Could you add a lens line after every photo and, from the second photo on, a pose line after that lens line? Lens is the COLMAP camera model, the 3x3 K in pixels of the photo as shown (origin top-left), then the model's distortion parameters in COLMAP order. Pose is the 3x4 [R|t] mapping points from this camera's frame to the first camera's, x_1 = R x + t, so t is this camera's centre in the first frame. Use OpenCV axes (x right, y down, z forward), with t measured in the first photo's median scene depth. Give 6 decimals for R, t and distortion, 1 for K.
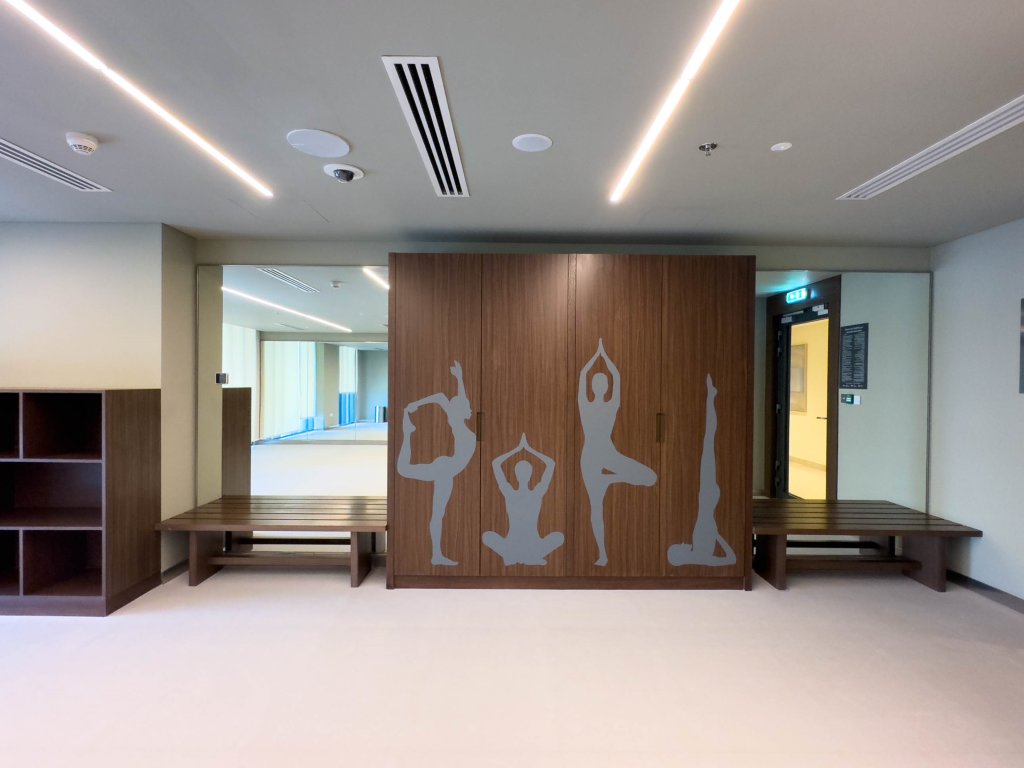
lens RADIAL K [[532.0, 0, 511.6], [0, 532.0, 386.3], [0, 0, 1]] dist [-0.000375, -0.000966]
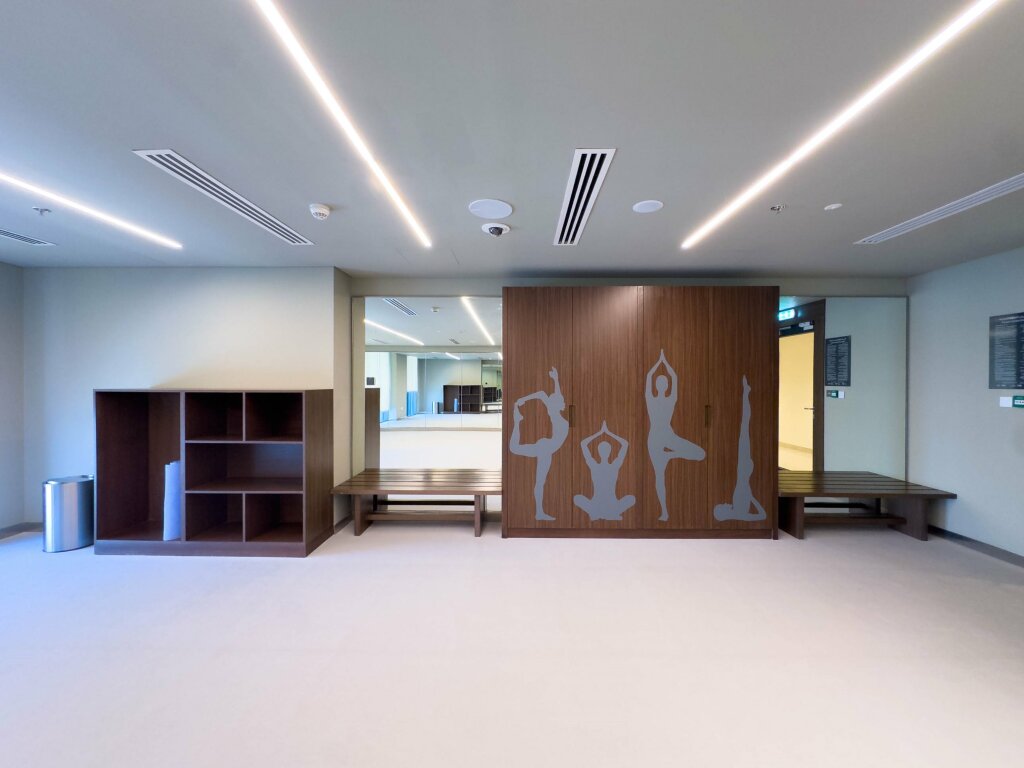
lens RADIAL K [[411.2, 0, 511.9], [0, 411.2, 382.6], [0, 0, 1]] dist [-0.003028, 0.000637]
pose [[0.999780, -0.005856, -0.020131, -0.186864], [0.005710, 0.999957, -0.007310, -0.001695], [0.020173, 0.007193, 0.999771, -0.033827]]
